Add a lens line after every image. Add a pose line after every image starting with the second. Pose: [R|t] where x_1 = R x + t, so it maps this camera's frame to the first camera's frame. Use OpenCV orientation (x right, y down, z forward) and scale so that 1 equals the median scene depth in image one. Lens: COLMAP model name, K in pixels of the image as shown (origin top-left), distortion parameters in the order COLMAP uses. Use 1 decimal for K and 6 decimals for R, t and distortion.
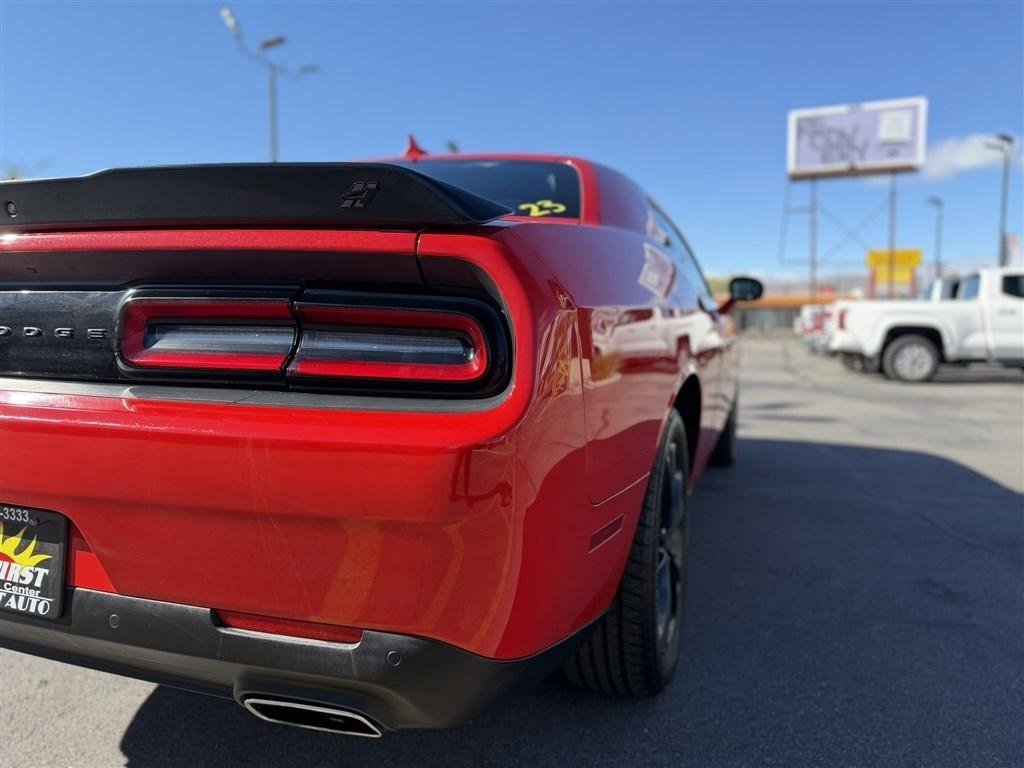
lens RADIAL K [[706.9, 0, 507.1], [0, 706.9, 399.3], [0, 0, 1]] dist [-0.008079, -0.004364]
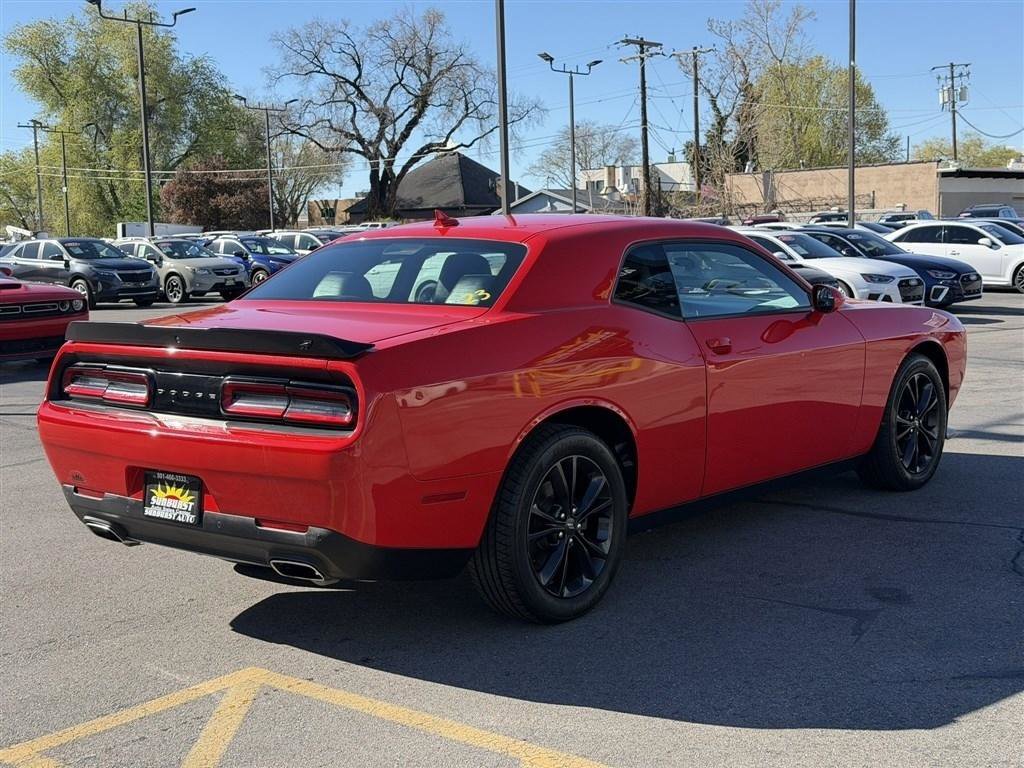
lens RADIAL K [[1372.0, 0, 512.0], [0, 1372.0, 384.0], [0, 0, 1]] dist [0.102623, -0.053325]
pose [[0.938700, 0.000085, -0.344734, 1.811243], [0.004527, 0.999911, 0.012574, -0.186230], [0.344705, -0.013364, 0.938616, -2.766231]]
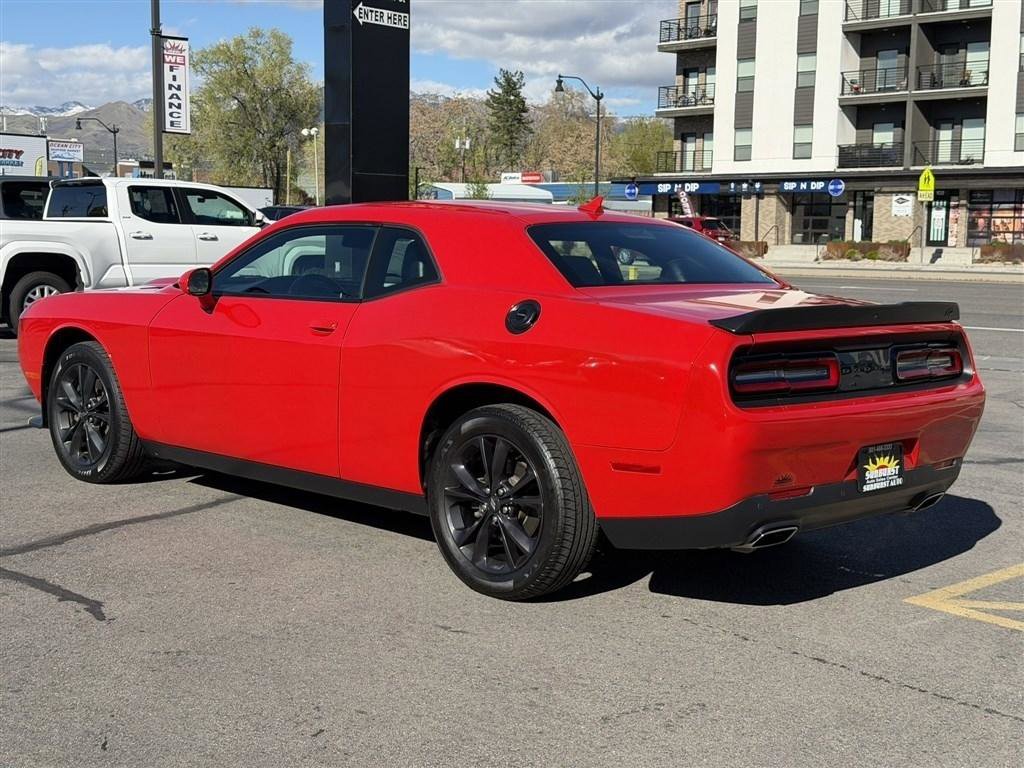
lens RADIAL K [[1372.0, 0, 512.0], [0, 1372.0, 384.0], [0, 0, 1]] dist [0.102623, -0.053325]
pose [[0.403273, -0.084306, 0.911188, -5.531797], [0.061214, 0.996002, 0.065061, -0.434112], [-0.913030, 0.029540, 0.406821, 0.265981]]
